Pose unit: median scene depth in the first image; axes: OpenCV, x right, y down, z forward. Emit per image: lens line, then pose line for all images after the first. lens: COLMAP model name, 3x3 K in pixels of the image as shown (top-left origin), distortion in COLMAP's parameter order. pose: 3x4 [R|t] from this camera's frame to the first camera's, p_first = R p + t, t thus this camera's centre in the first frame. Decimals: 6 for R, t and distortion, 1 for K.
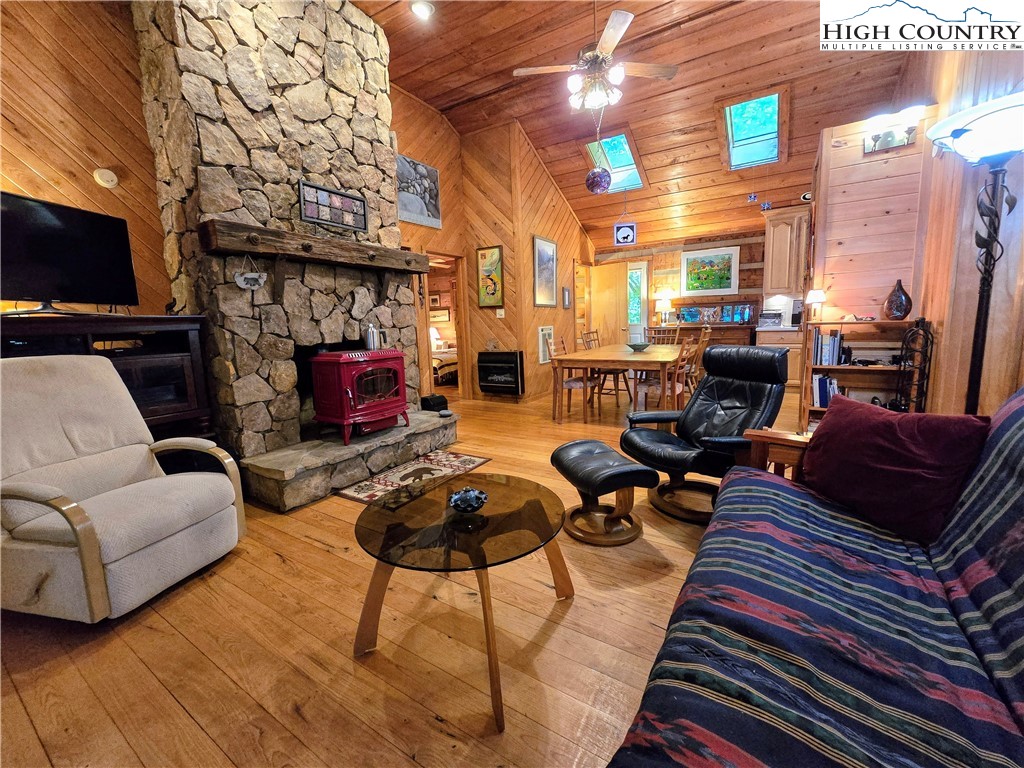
lens RADIAL K [[419.1, 0, 506.8], [0, 419.1, 379.3], [0, 0, 1]] dist [-0.002142, -0.000431]
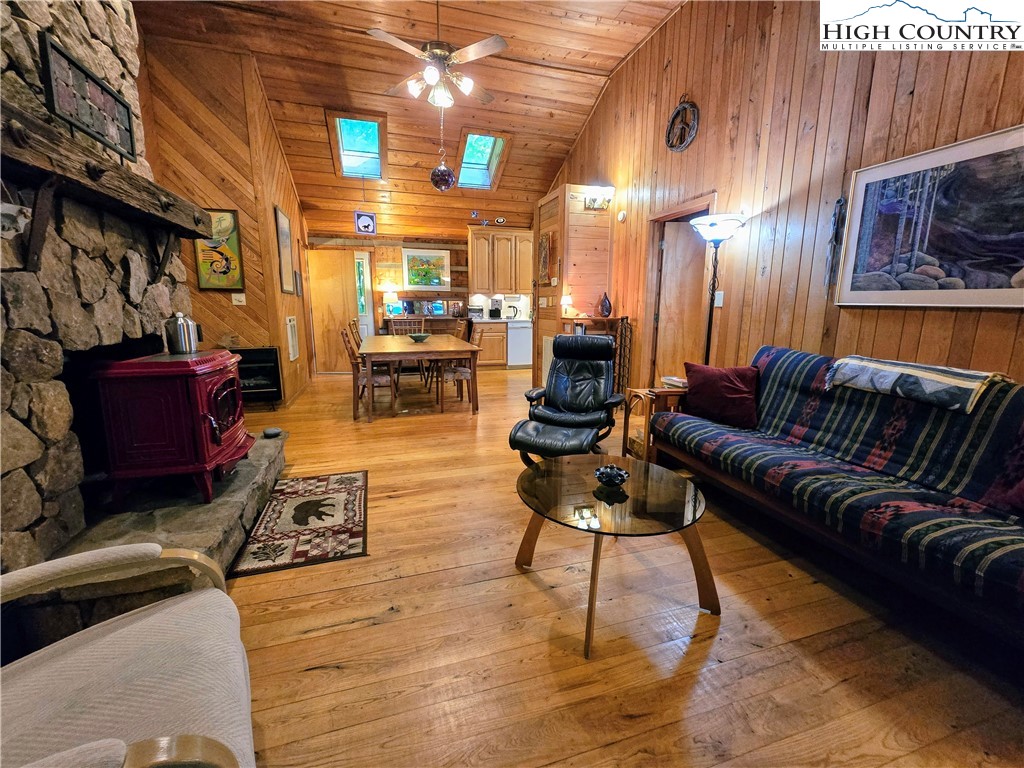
lens RADIAL K [[419.1, 0, 508.0], [0, 419.1, 379.4], [0, 0, 1]] dist [-0.002142, -0.000431]
pose [[0.646700, -0.099823, 0.756184, -0.334903], [0.081011, 0.994781, 0.062038, -0.020054], [-0.758430, 0.021140, 0.651411, 0.139758]]
